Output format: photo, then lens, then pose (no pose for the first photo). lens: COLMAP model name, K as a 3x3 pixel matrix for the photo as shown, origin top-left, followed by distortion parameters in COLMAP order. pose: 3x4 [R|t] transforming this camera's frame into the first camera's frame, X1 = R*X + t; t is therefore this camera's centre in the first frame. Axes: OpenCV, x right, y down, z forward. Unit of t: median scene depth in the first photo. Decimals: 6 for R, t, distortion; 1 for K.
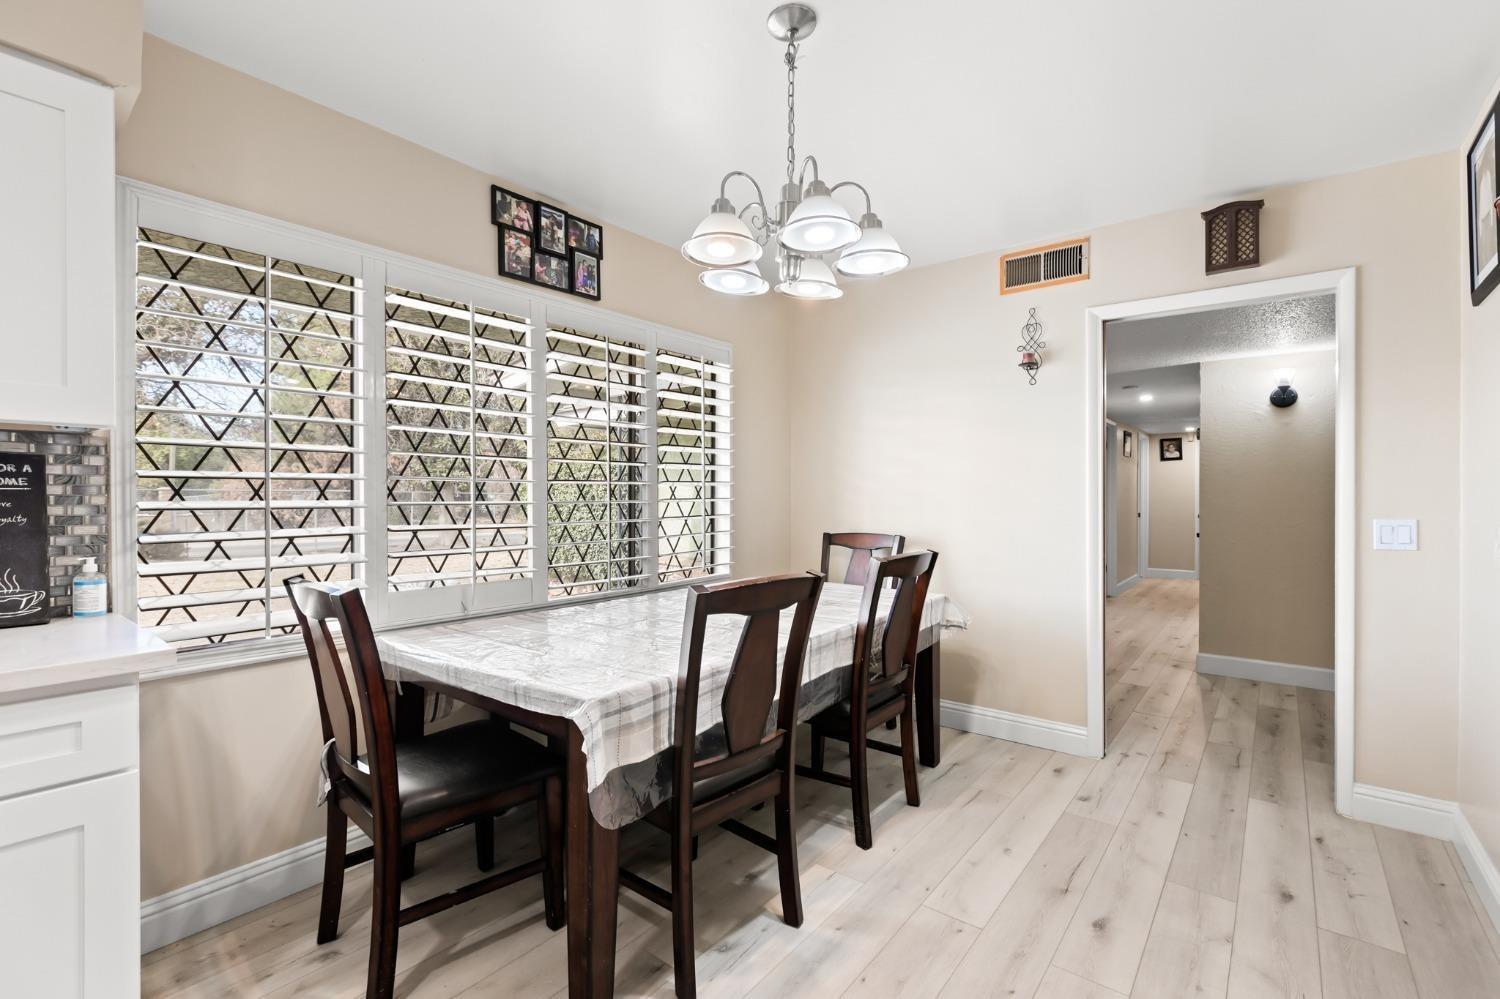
lens RADIAL K [[666.0, 0, 745.7], [0, 666.0, 497.6], [0, 0, 1]] dist [0.003650, -0.003168]
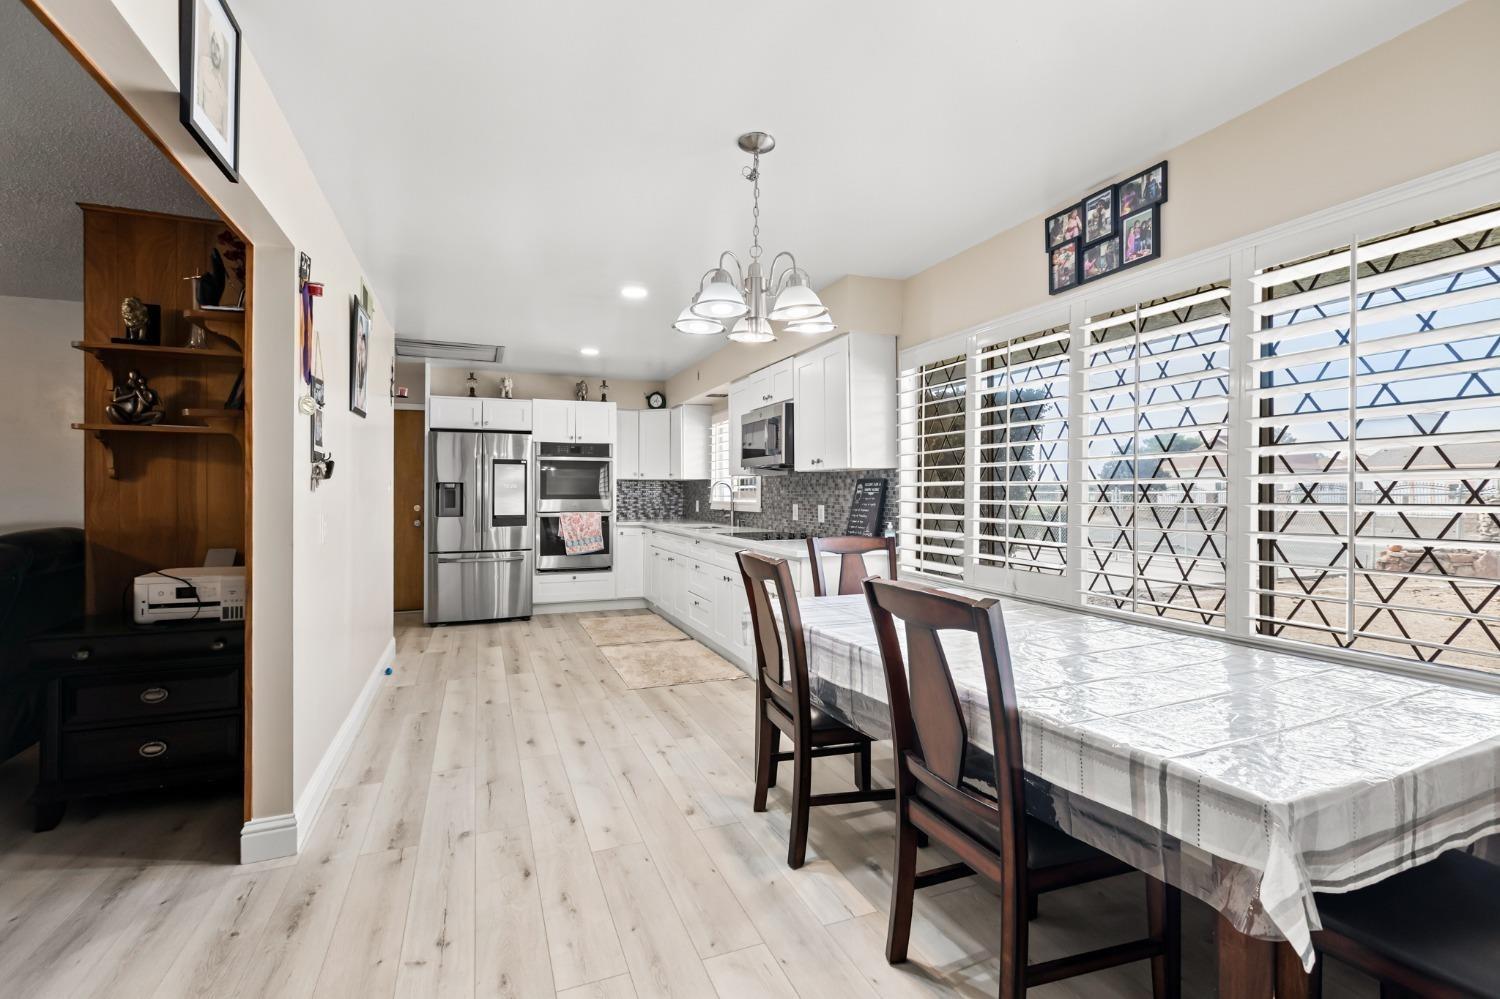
lens RADIAL K [[666.0, 0, 744.0], [0, 666.0, 488.7], [0, 0, 1]] dist [0.003650, -0.003168]
pose [[-0.488677, -0.008048, -0.872428, 0.774310], [-0.006565, 0.999963, -0.005547, -0.006097], [0.872440, 0.003017, -0.488712, 1.017622]]
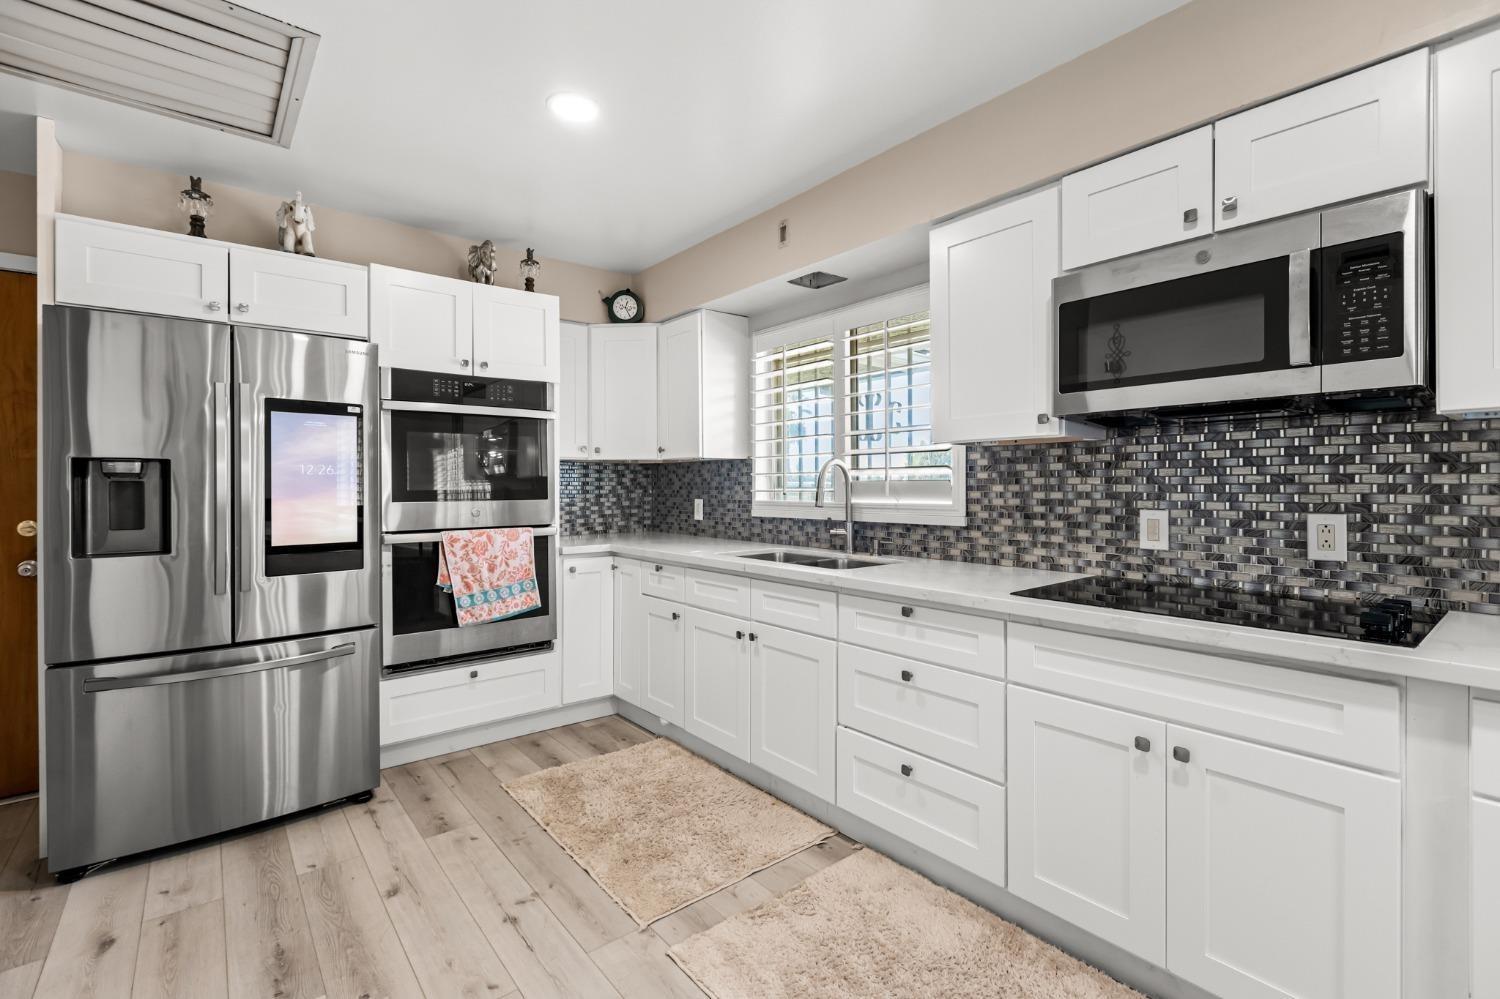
lens RADIAL K [[666.0, 0, 747.6], [0, 666.0, 486.5], [0, 0, 1]] dist [0.003650, -0.003168]
pose [[-0.201459, 0.000324, -0.979497, -0.073320], [-0.000754, 1.000000, 0.000486, -0.000800], [0.979497, 0.000836, -0.201458, -0.058999]]
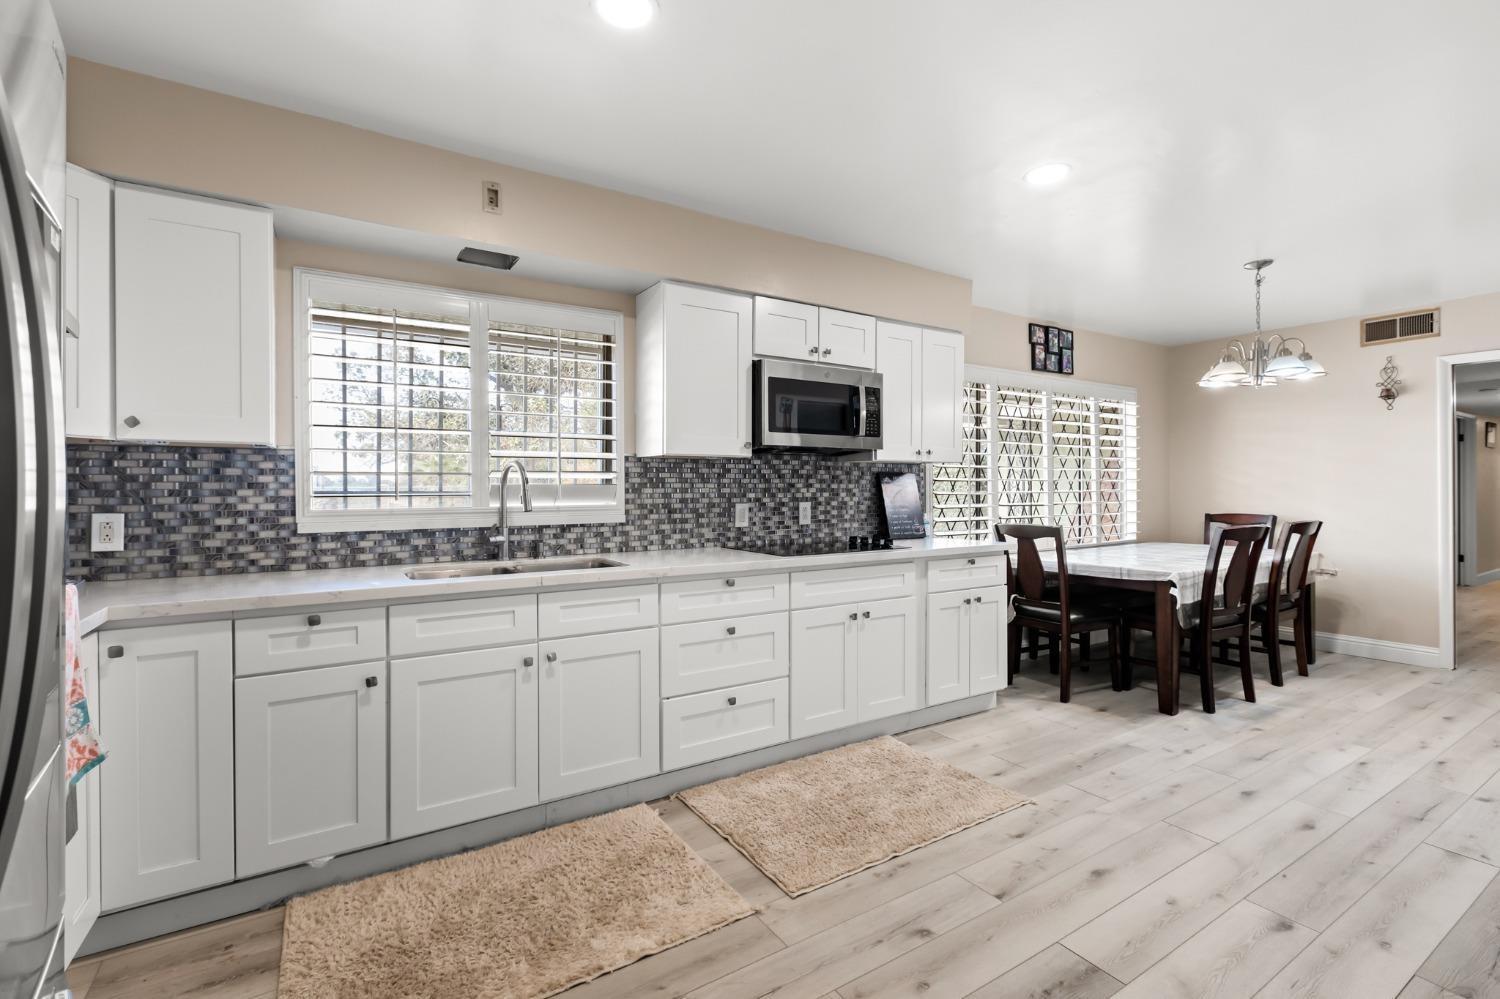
lens RADIAL K [[666.0, 0, 739.5], [0, 666.0, 490.0], [0, 0, 1]] dist [0.003650, -0.003168]
pose [[0.944201, -0.002690, -0.329359, -0.493109], [0.002320, 0.999996, -0.001516, 0.002385], [0.329362, 0.000667, 0.944204, -0.958611]]
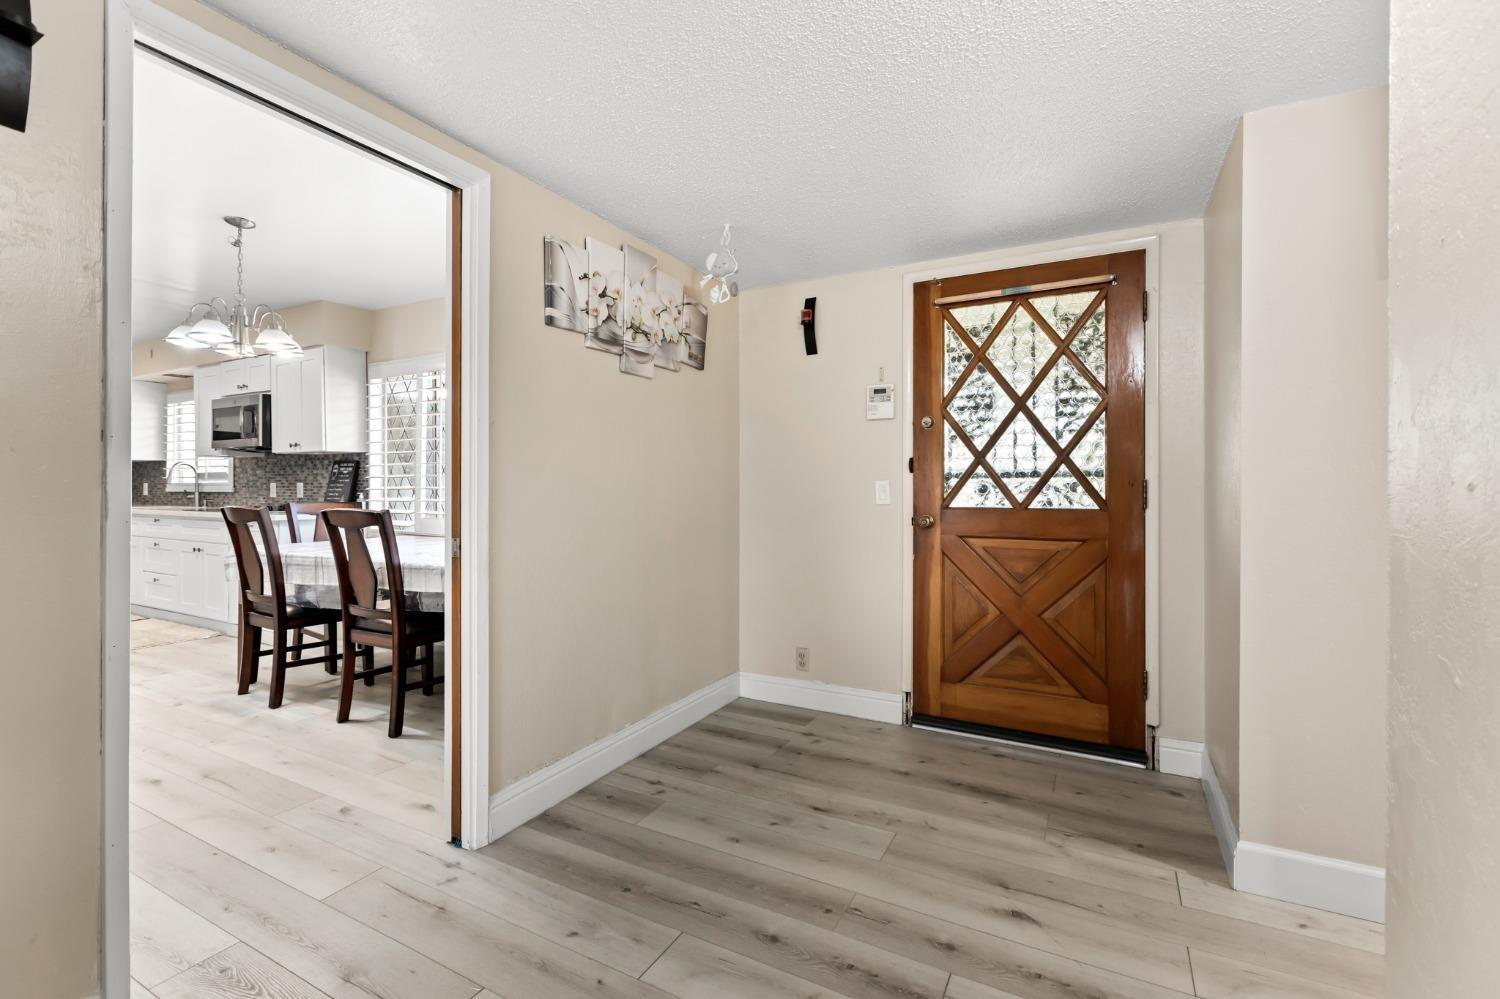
lens RADIAL K [[666.0, 0, 738.3], [0, 666.0, 489.0], [0, 0, 1]] dist [0.003650, -0.003168]
pose [[0.175539, 0.002463, -0.984469, 1.390814], [-0.004906, 0.999987, 0.001627, 0.034395], [0.984460, 0.004544, 0.175549, 1.300920]]
